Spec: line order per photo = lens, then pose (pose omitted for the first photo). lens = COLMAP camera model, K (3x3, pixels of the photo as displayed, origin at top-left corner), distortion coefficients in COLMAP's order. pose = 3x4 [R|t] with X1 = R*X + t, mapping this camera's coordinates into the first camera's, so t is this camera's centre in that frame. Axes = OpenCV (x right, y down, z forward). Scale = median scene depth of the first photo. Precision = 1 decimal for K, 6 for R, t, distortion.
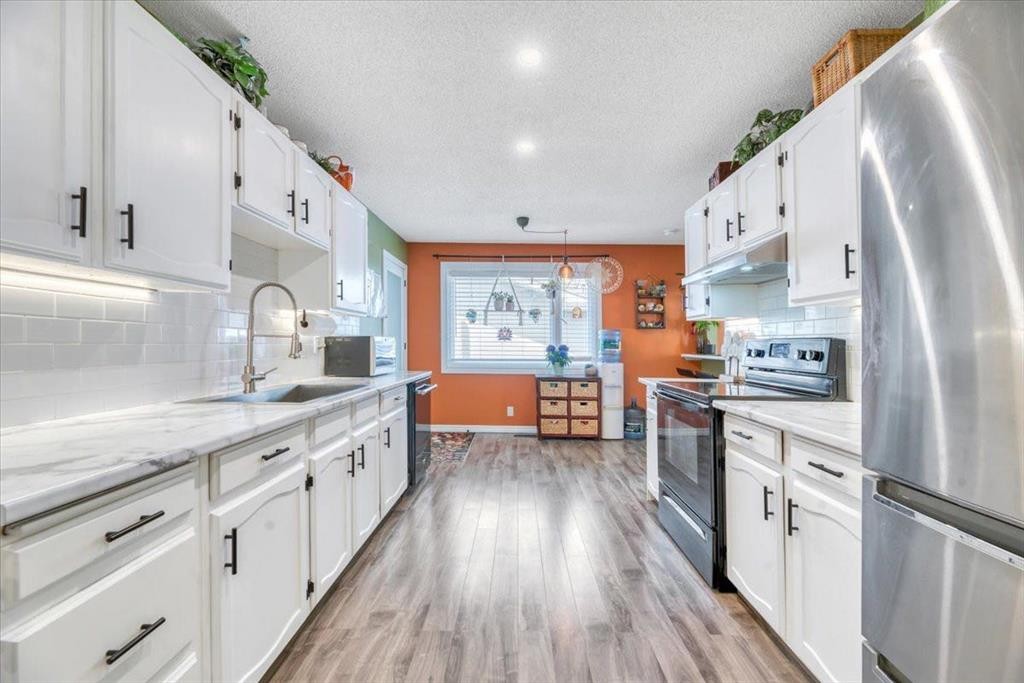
lens RADIAL K [[416.0, 0, 512.0], [0, 416.0, 341.5], [0, 0, 1]] dist [-0.000710, -0.000309]
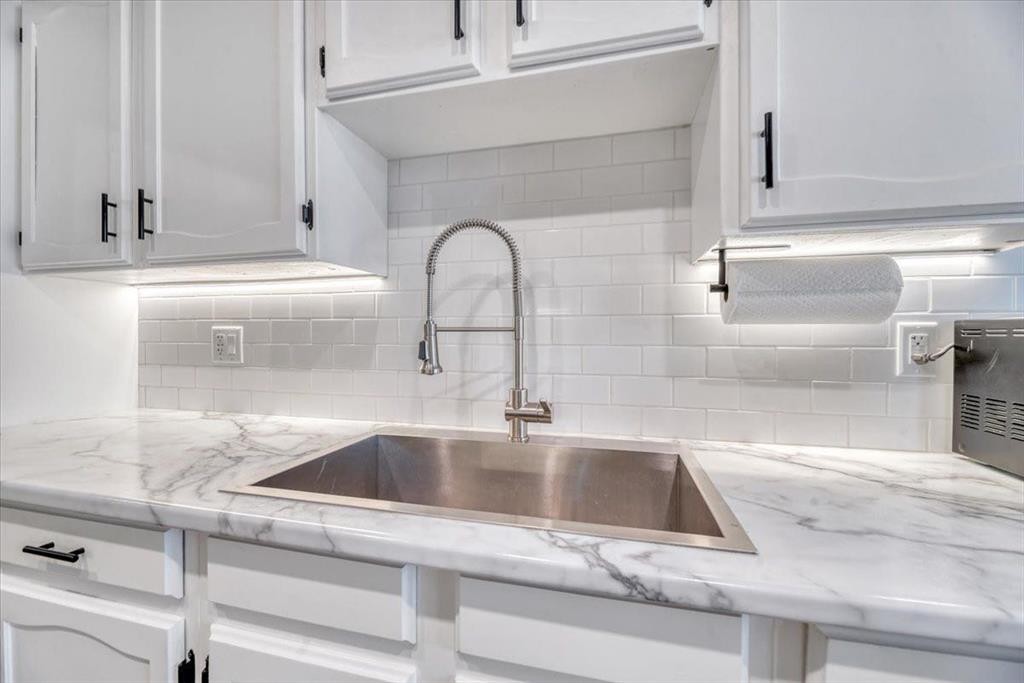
lens RADIAL K [[416.0, 0, 512.0], [0, 416.0, 341.5], [0, 0, 1]] dist [-0.000710, -0.000309]
pose [[-0.232999, 0.019503, -0.972281, -0.174612], [0.009844, 0.999795, 0.017695, -0.012440], [0.972427, -0.005448, -0.233143, 1.505449]]
